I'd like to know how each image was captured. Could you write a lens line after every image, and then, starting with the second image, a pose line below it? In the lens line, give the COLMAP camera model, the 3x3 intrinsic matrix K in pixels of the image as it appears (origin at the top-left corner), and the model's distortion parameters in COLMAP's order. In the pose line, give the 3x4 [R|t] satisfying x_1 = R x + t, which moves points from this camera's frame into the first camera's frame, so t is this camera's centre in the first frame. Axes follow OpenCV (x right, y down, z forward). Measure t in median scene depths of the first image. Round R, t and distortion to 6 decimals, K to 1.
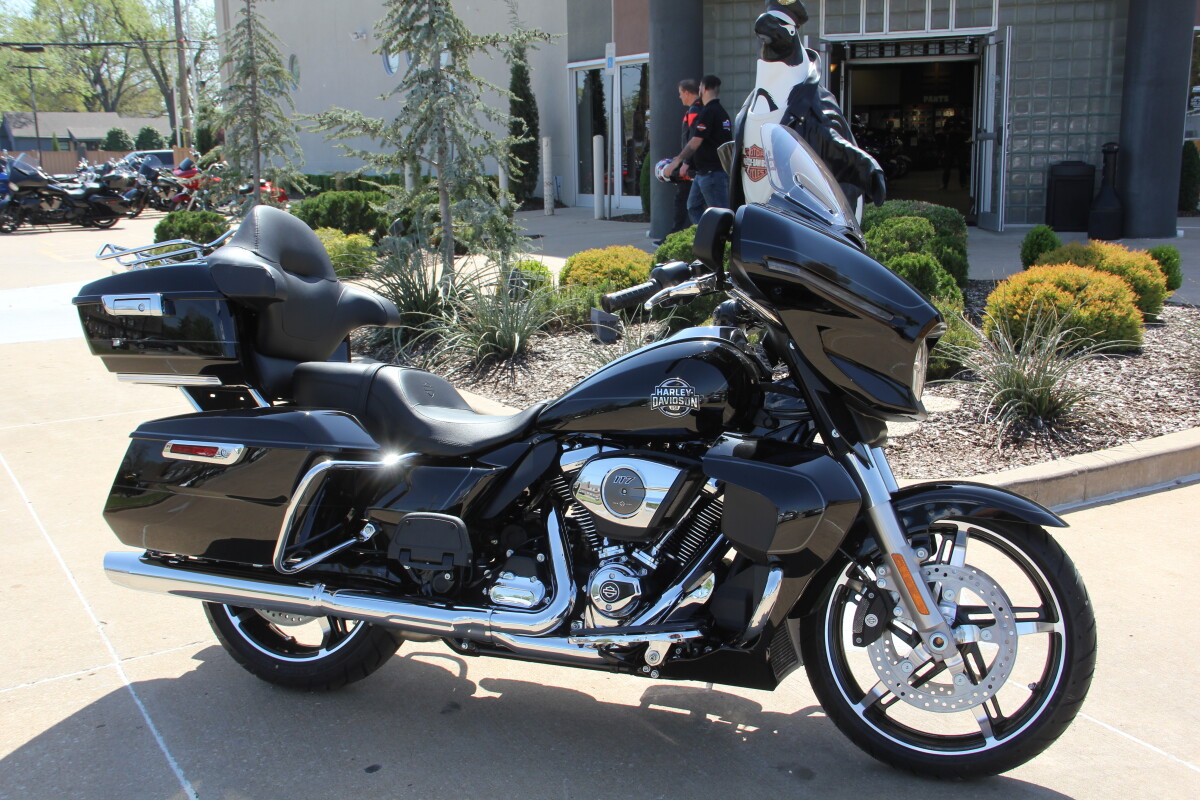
lens RADIAL K [[1276.0, 0, 600.0], [0, 1276.0, 400.0], [0, 0, 1]] dist [0.001866, 0.026410]
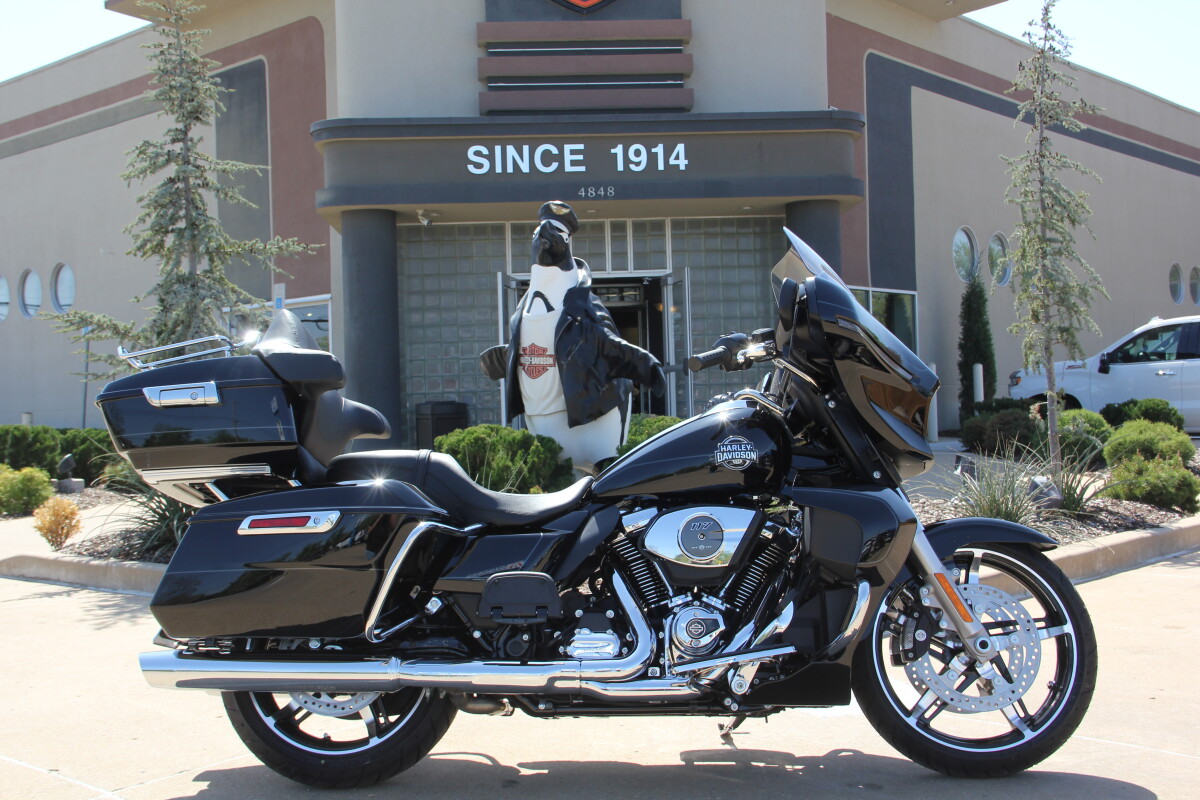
lens RADIAL K [[1351.7, 0, 600.0], [0, 1351.7, 400.0], [0, 0, 1]] dist [-0.027405, 0.314916]
pose [[0.955338, -0.003828, 0.295490, -0.367016], [0.065401, 0.977860, -0.198778, 0.162979], [-0.288187, 0.209225, 0.934437, -0.088231]]
